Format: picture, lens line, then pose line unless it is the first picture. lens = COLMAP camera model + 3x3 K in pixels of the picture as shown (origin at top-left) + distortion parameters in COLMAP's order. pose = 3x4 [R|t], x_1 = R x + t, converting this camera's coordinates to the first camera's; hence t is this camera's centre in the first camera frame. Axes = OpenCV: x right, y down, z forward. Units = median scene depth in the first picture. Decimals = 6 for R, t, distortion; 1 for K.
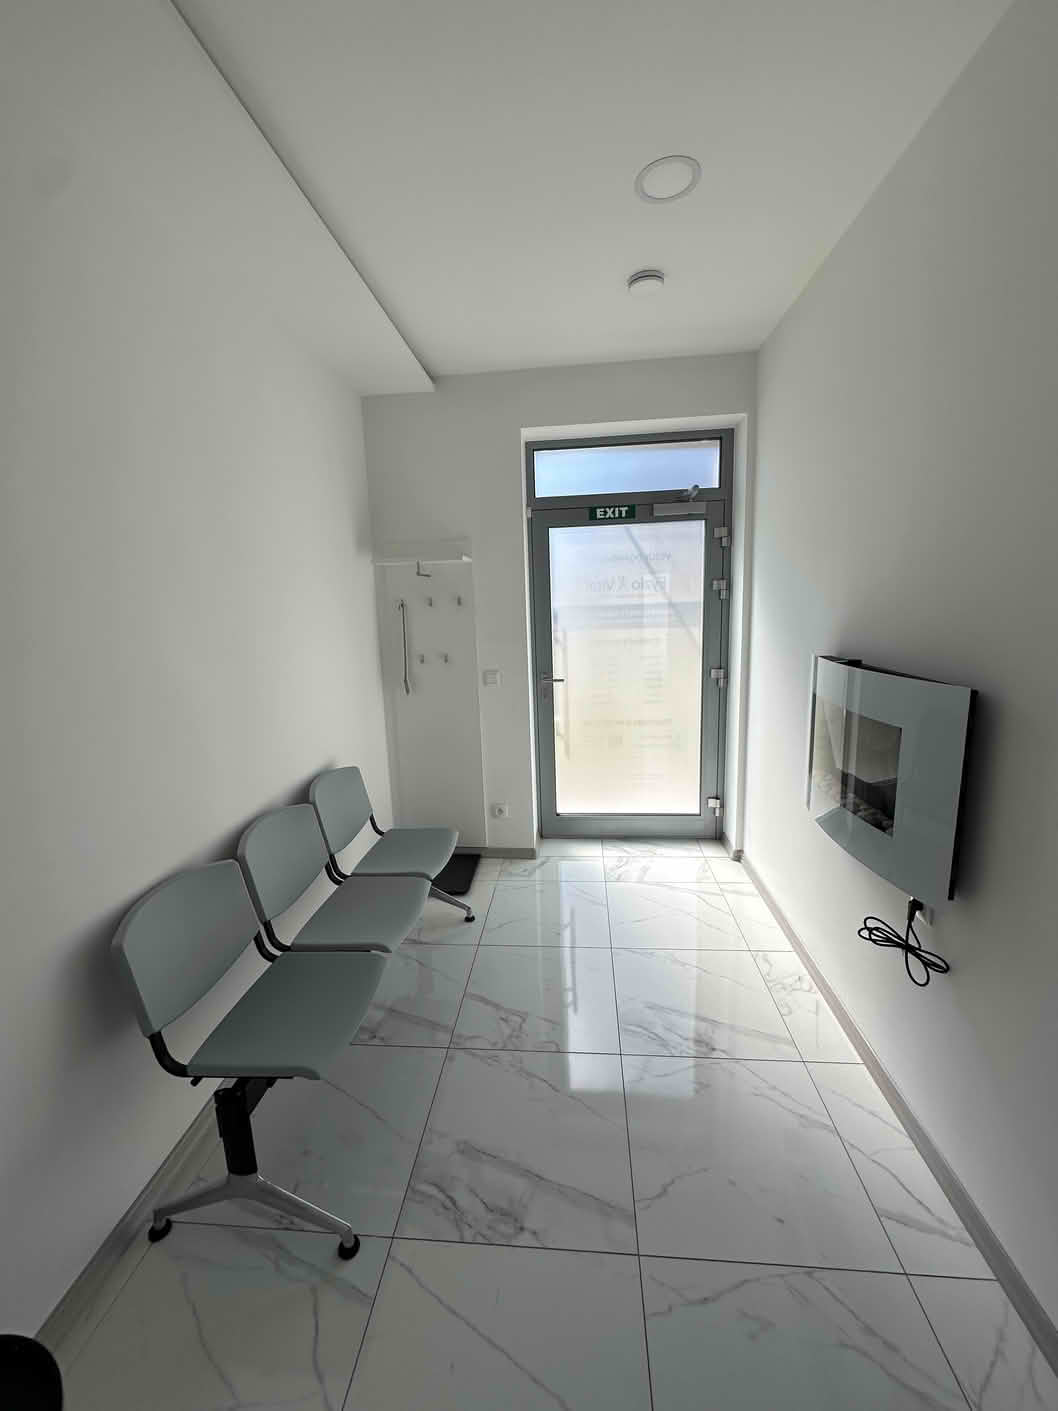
lens RADIAL K [[562.8, 0, 527.8], [0, 562.8, 705.9], [0, 0, 1]] dist [0.000635, -0.000042]
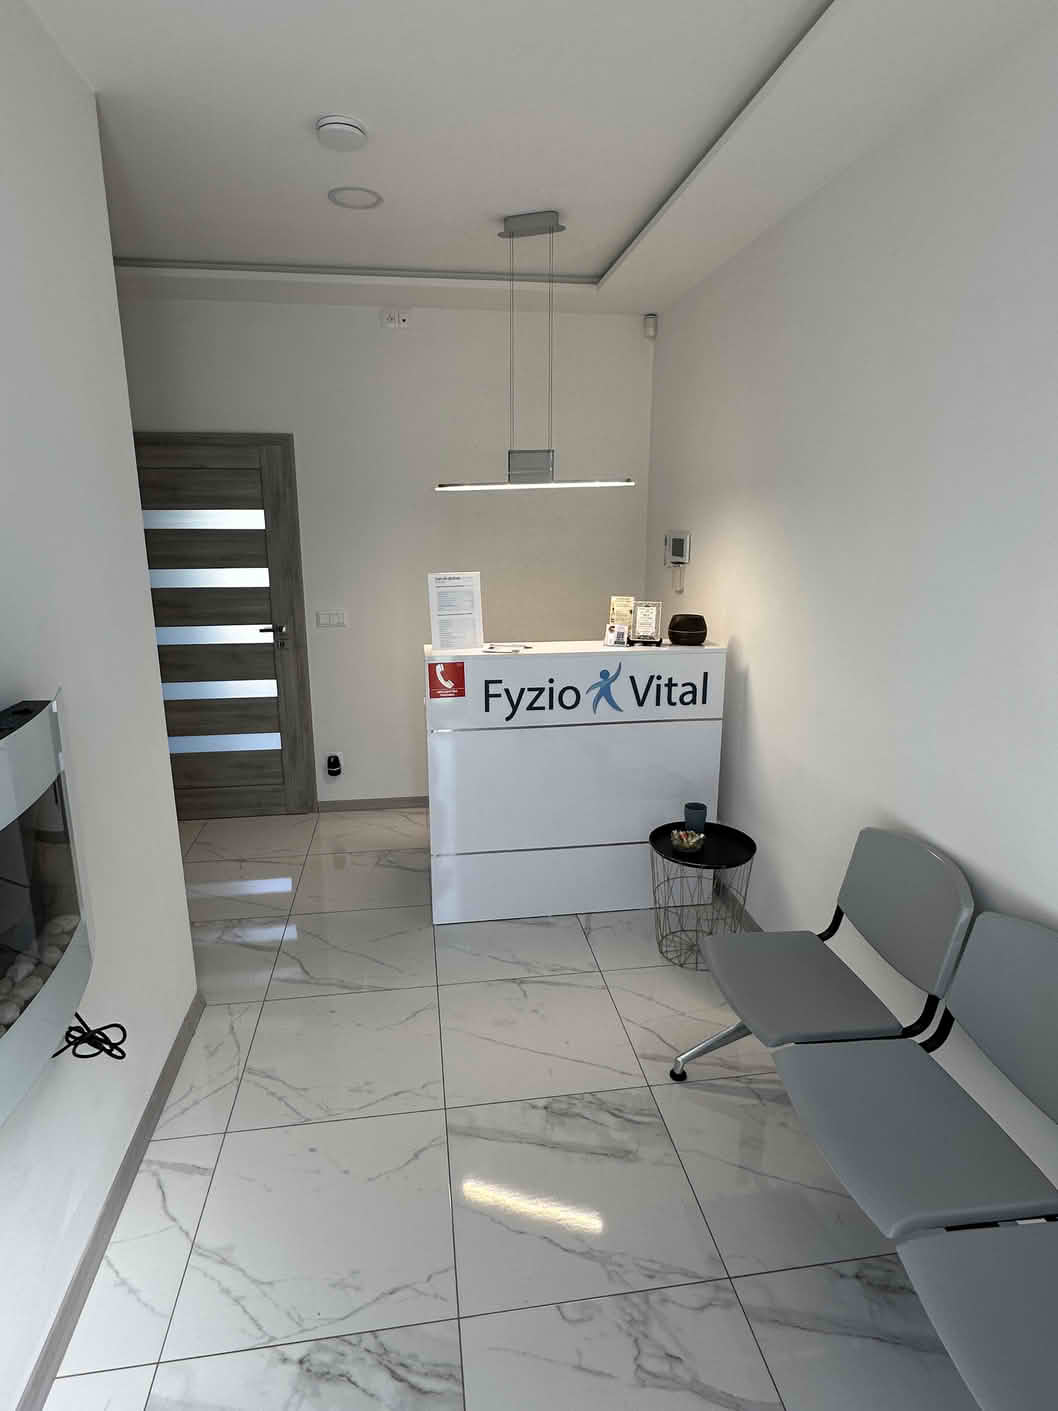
lens RADIAL K [[790.8, 0, 525.3], [0, 790.8, 703.9], [0, 0, 1]] dist [-0.000990, -0.000083]
pose [[-0.971307, 0.094169, -0.218392, 0.262970], [-0.005640, 0.908892, 0.416994, -0.421464], [0.237763, 0.406261, -0.882282, 1.803377]]
